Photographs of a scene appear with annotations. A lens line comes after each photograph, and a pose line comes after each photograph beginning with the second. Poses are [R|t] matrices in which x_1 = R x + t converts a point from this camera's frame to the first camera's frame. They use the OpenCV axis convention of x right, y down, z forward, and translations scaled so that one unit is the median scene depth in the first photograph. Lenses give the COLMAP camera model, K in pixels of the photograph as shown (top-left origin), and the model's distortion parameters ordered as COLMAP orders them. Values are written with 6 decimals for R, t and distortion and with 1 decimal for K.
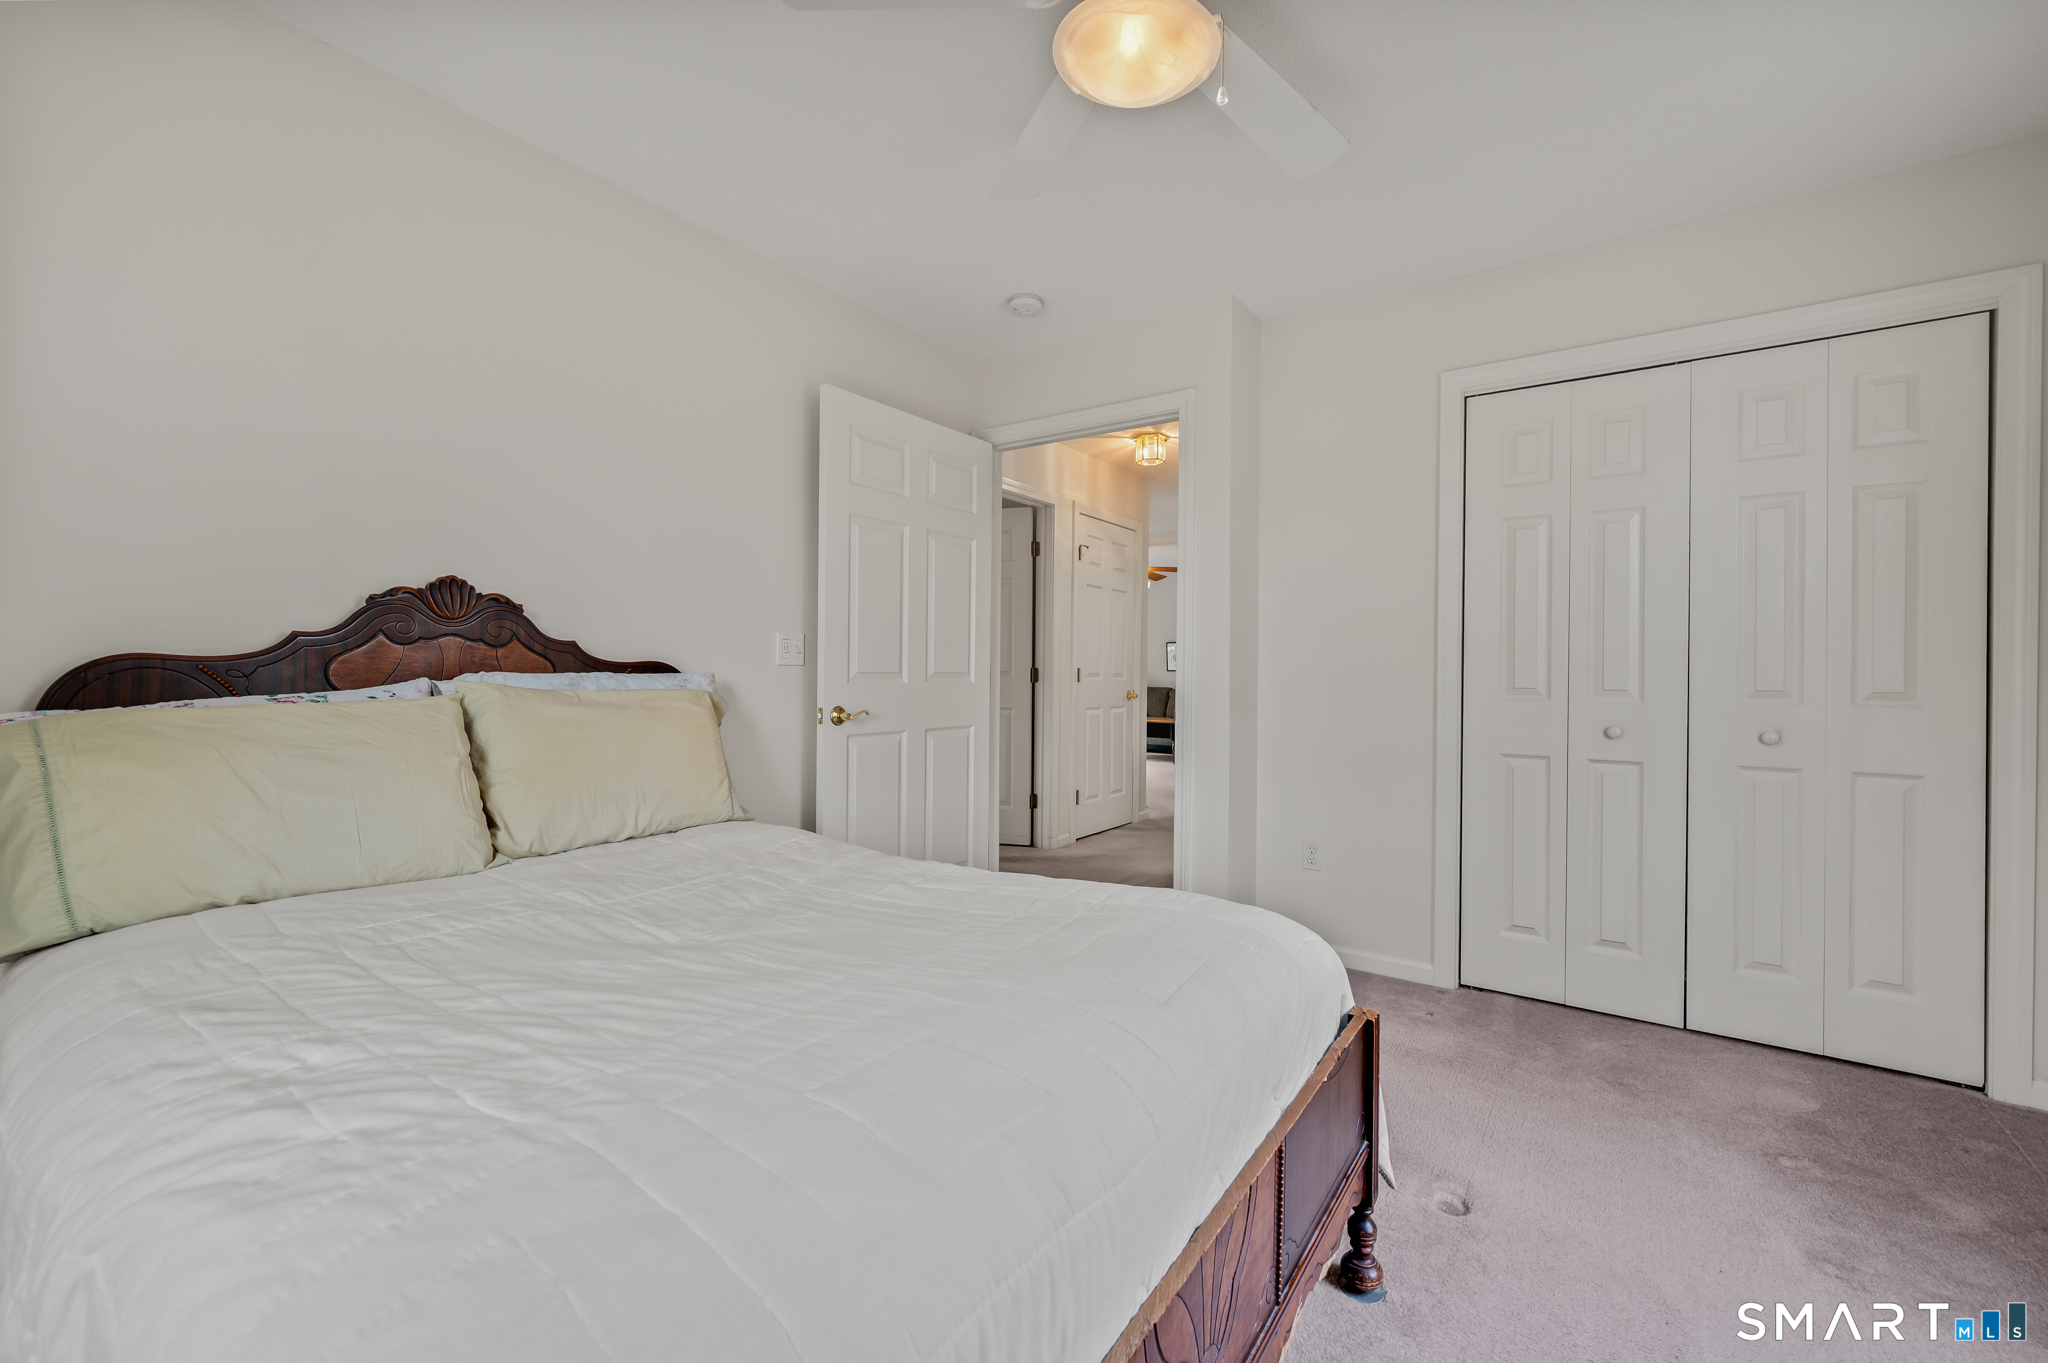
lens RADIAL K [[827.3, 0, 1038.9], [0, 827.3, 665.3], [0, 0, 1]] dist [-0.000558, -0.000162]
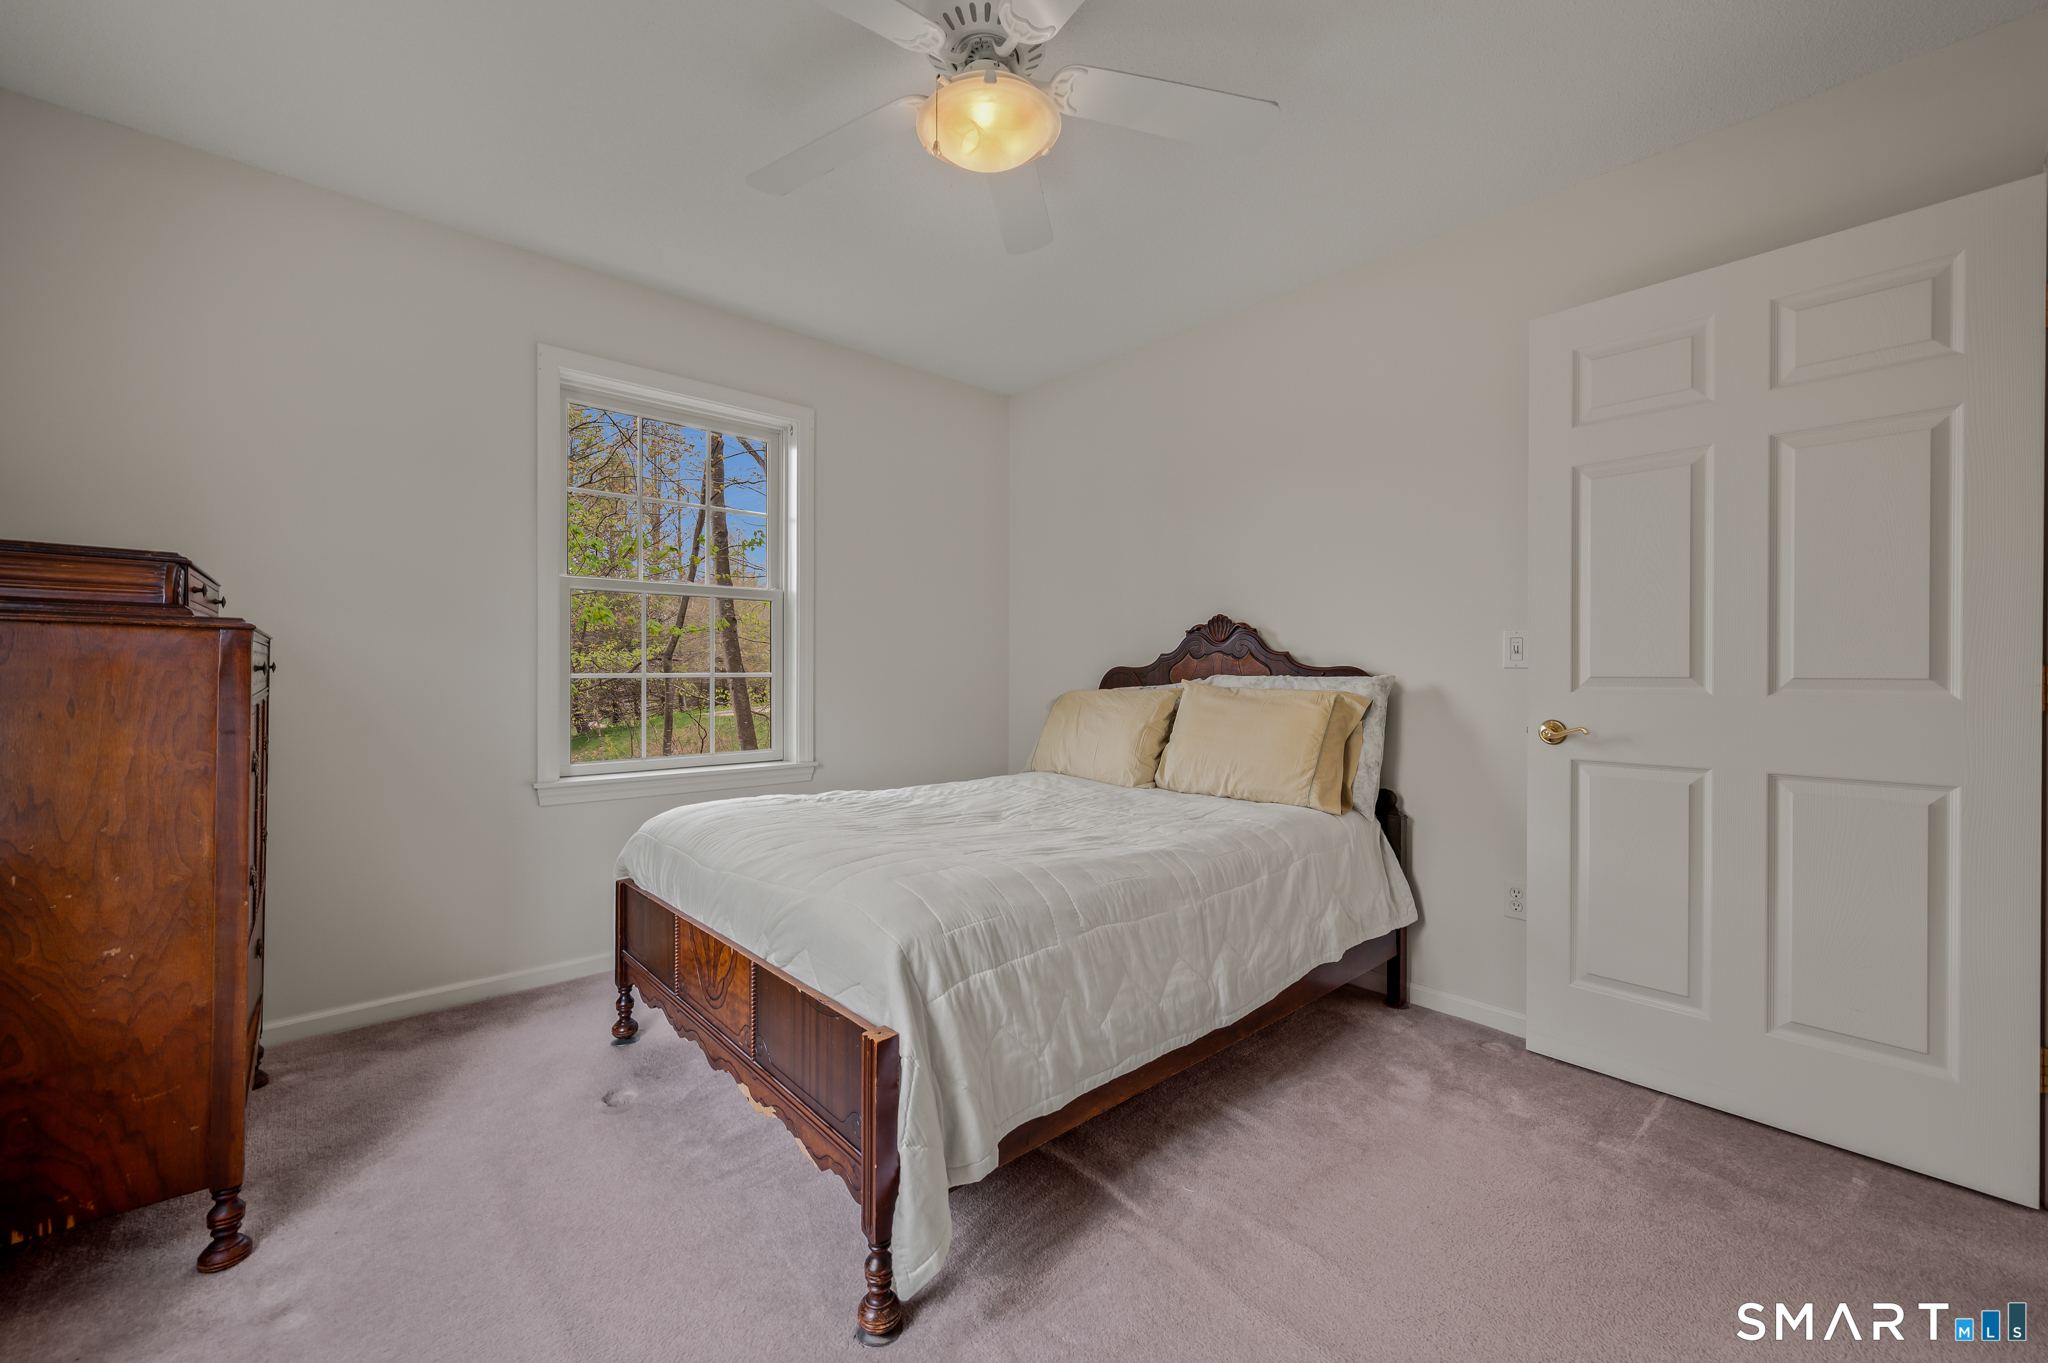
lens RADIAL K [[827.3, 0, 1038.9], [0, 827.3, 665.3], [0, 0, 1]] dist [-0.000558, -0.000162]
pose [[-0.232165, -0.014285, -0.972571, 0.866081], [0.003980, 0.999870, -0.015636, 0.011617], [0.972668, -0.007501, -0.232078, 0.973436]]
